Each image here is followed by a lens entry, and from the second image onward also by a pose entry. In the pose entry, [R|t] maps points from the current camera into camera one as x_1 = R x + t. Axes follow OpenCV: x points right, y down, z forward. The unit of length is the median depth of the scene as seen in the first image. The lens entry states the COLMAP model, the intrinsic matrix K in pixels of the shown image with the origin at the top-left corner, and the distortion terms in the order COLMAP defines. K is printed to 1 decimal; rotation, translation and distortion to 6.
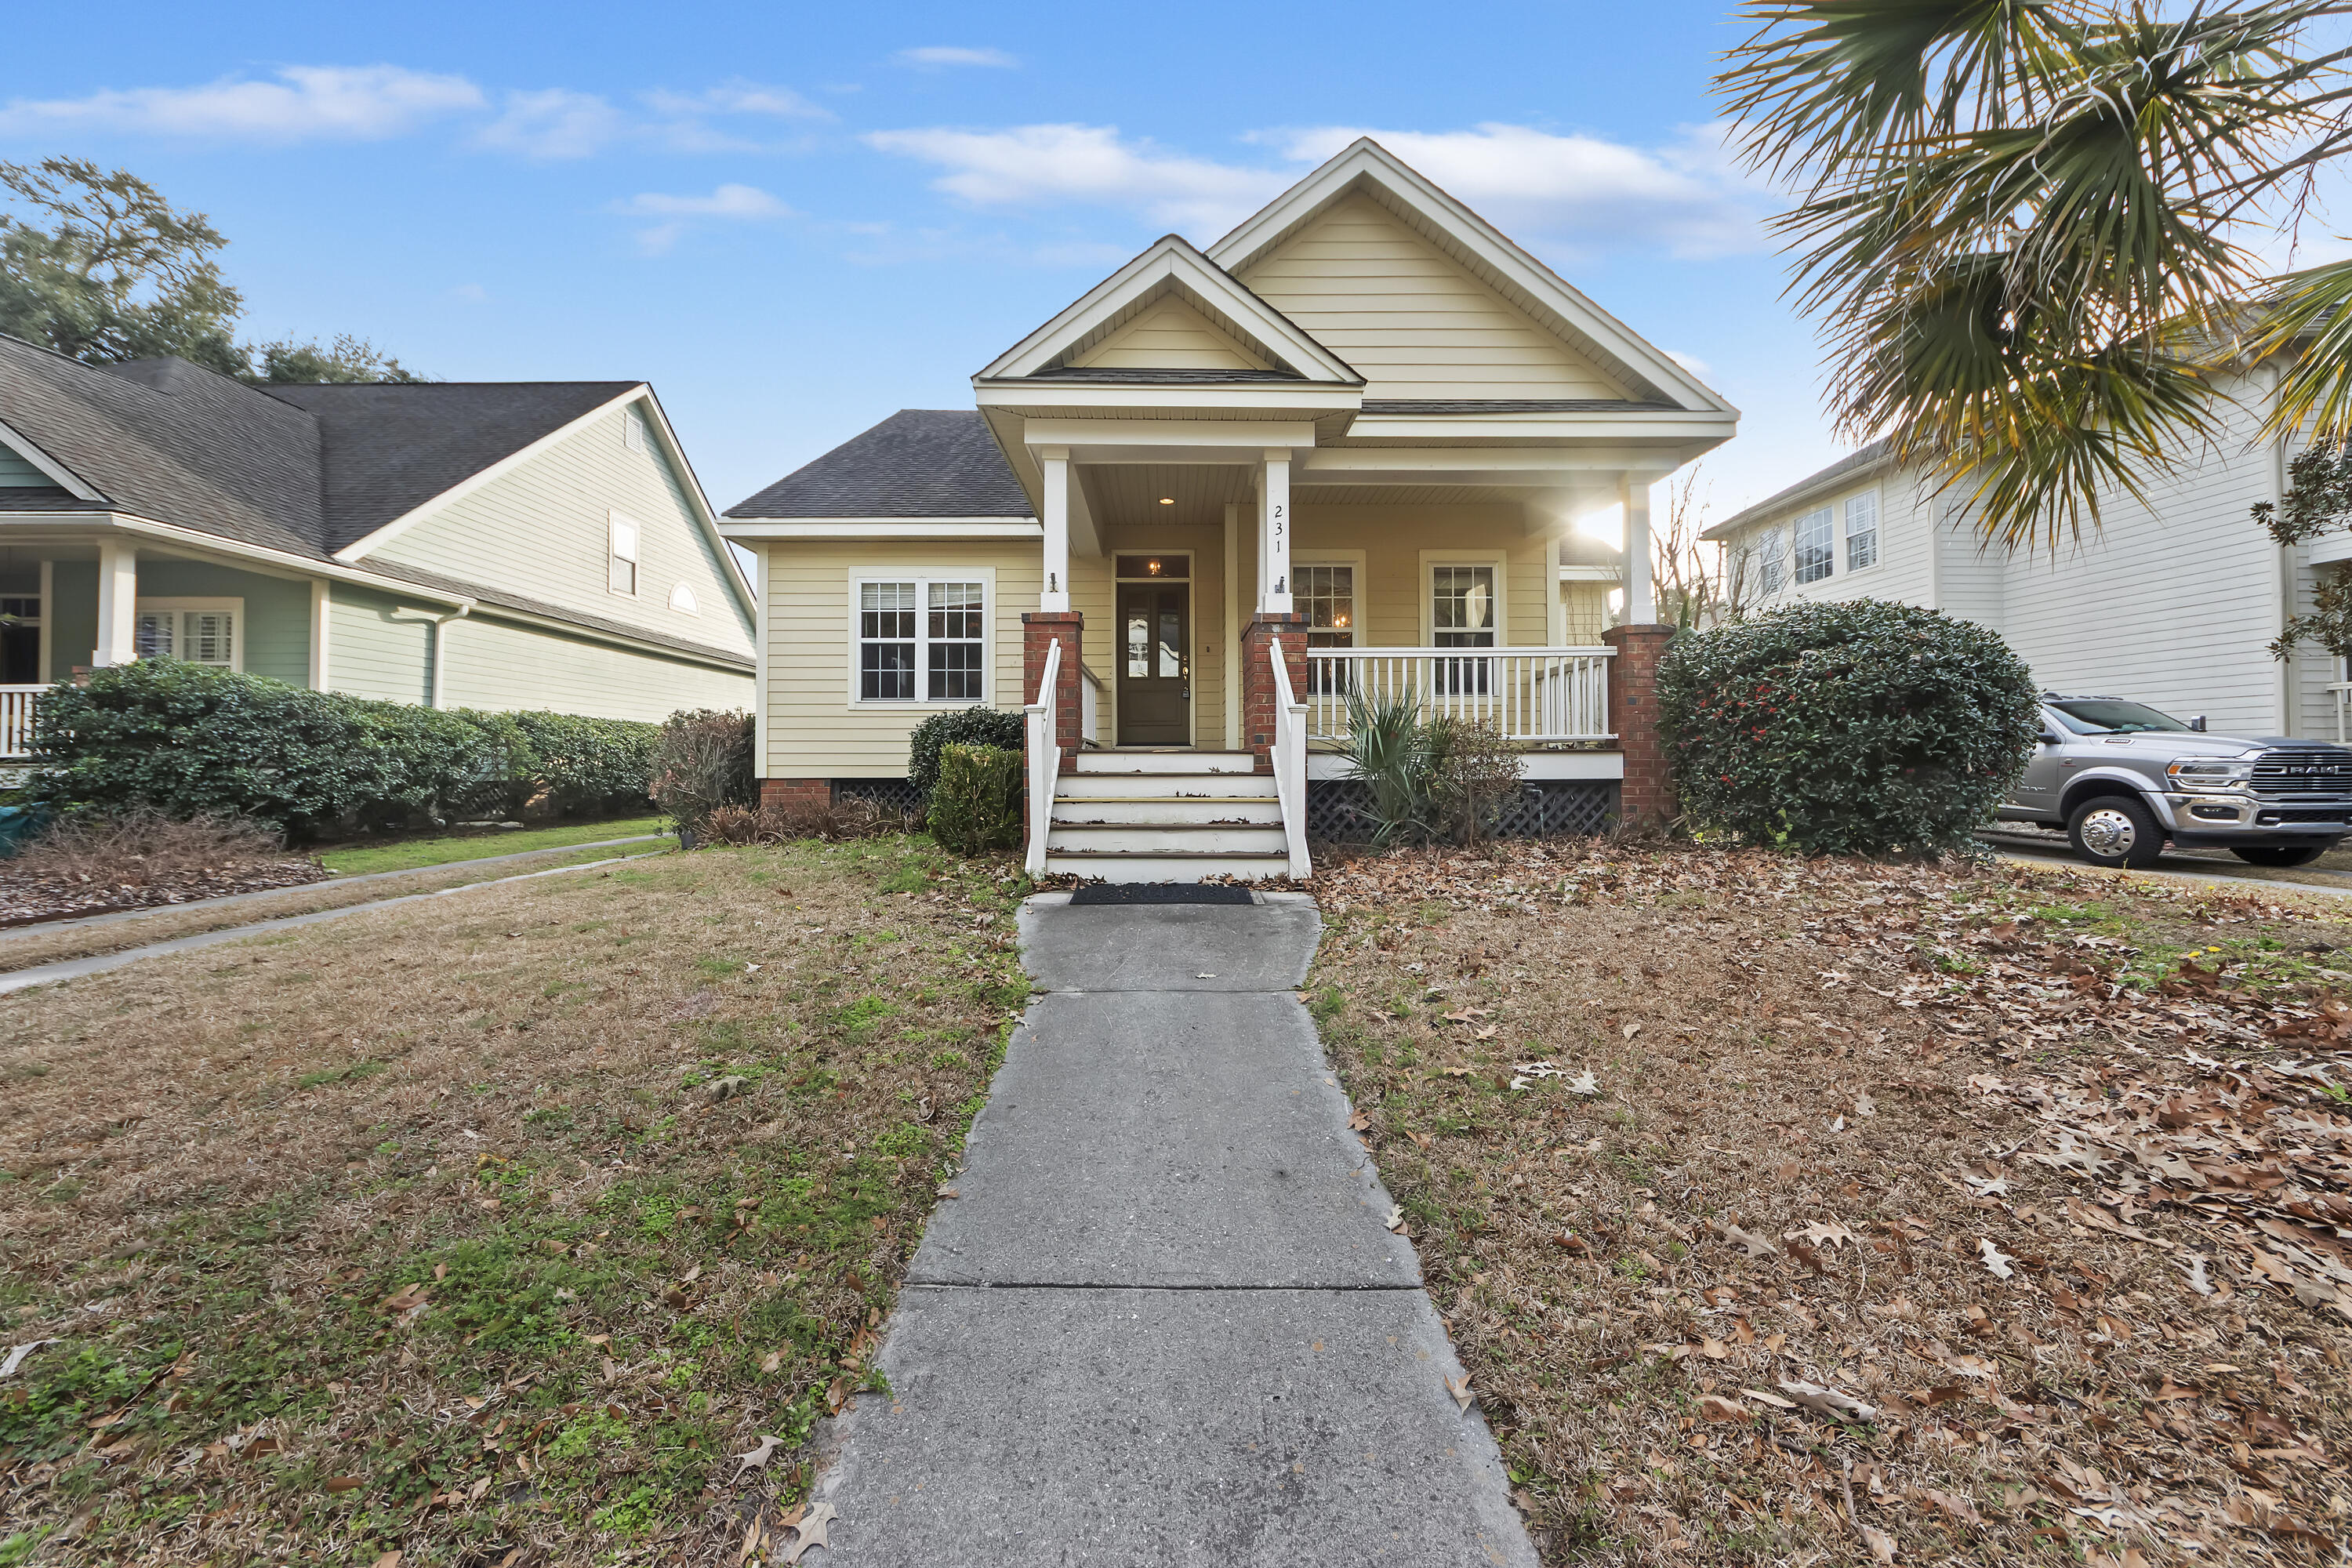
lens RADIAL K [[918.0, 0, 1176.0], [0, 918.0, 784.0], [0, 0, 1]] dist [-0.002146, -0.000079]
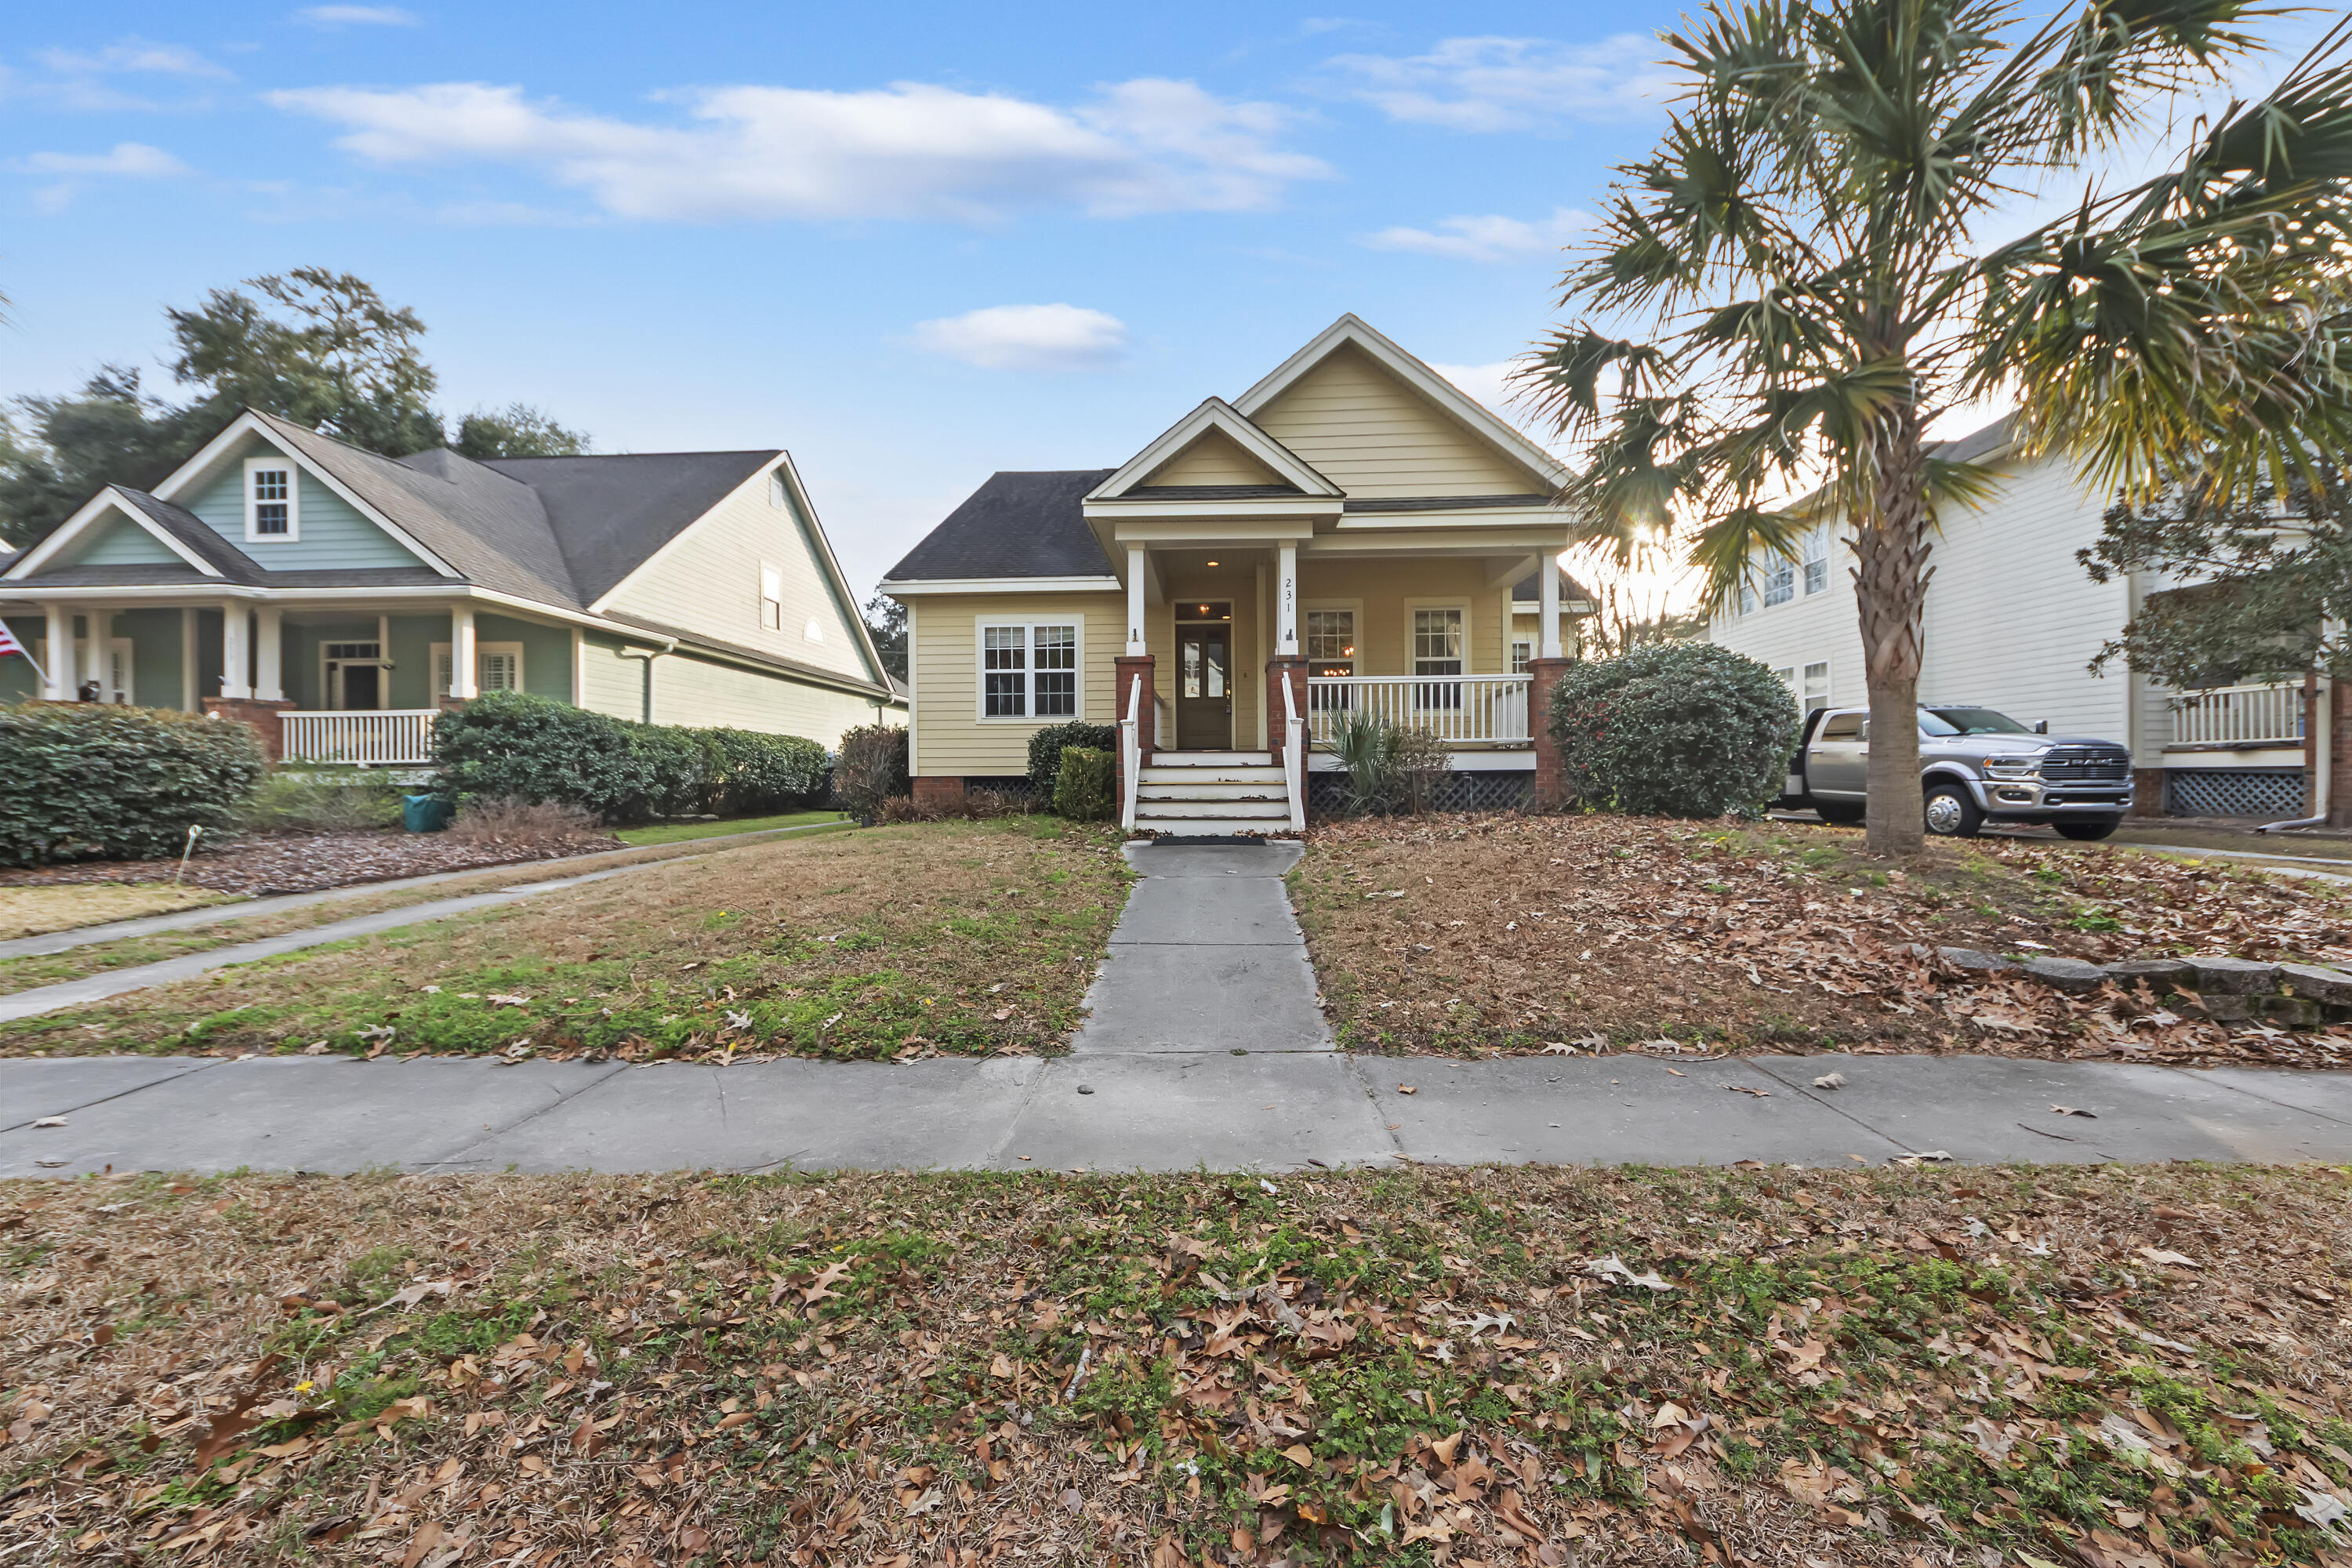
lens RADIAL K [[884.8, 0, 1204.2], [0, 884.8, 907.4], [0, 0, 1]] dist [0.002842, -0.000201]
pose [[0.999608, -0.001836, -0.027928, 0.012033], [0.005311, 0.992157, 0.124886, 0.026982], [0.027480, -0.124985, 0.991778, -0.333419]]
